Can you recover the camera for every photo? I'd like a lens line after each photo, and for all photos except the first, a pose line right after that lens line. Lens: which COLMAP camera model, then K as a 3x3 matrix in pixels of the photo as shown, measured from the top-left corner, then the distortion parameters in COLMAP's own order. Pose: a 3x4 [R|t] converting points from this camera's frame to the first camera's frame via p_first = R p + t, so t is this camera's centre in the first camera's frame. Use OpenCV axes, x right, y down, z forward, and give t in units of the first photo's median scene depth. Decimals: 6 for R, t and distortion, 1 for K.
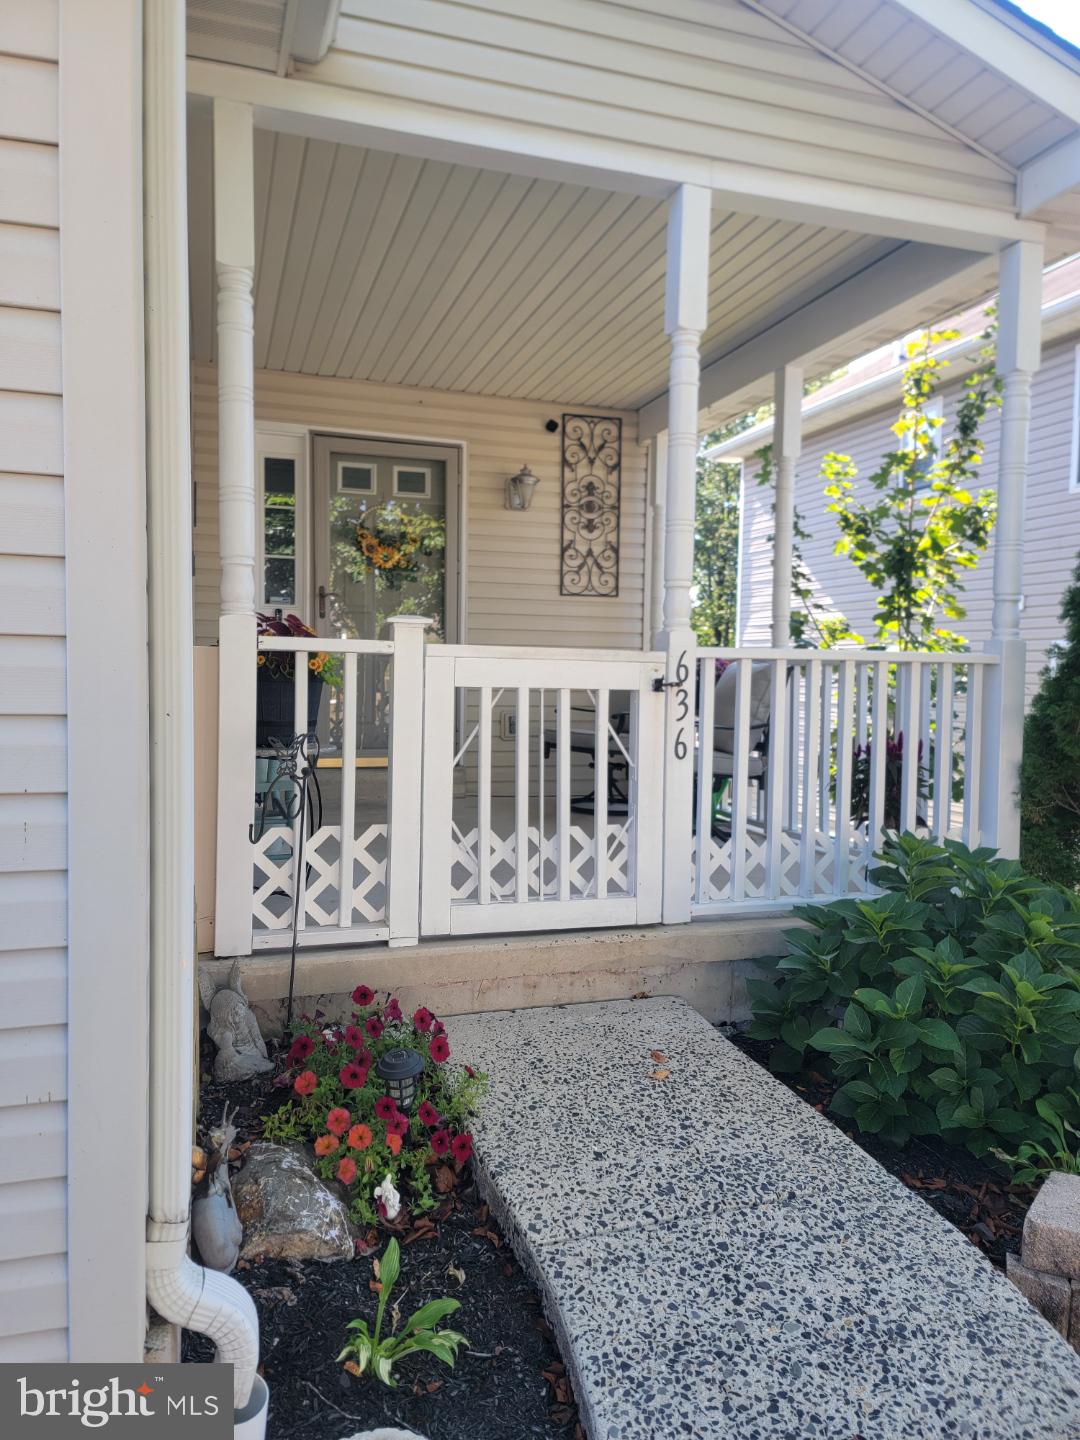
lens RADIAL K [[980.4, 0, 535.8], [0, 980.4, 712.8], [0, 0, 1]] dist [0.066449, -0.046013]
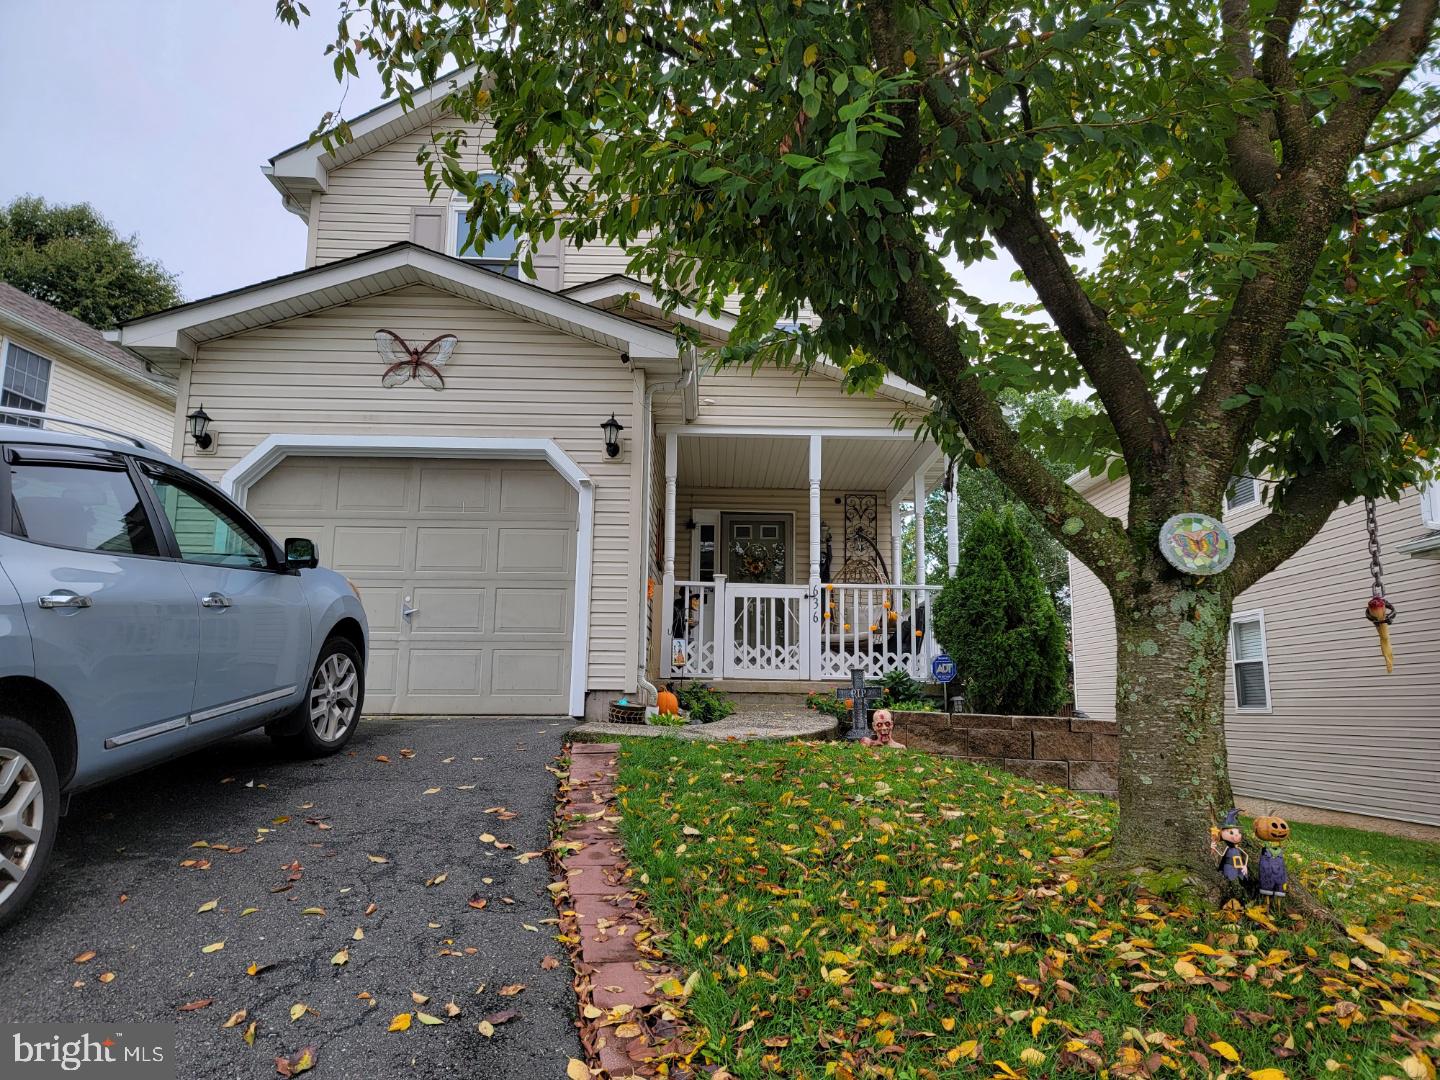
lens RADIAL K [[980.4, 0, 722.5], [0, 980.4, 541.8], [0, 0, 1]] dist [0.066449, -0.046013]
pose [[0.951345, -0.052075, -0.303696, 0.796222], [-0.015056, 0.976582, -0.214618, 0.450216], [0.307761, 0.208748, 0.928282, -1.842496]]
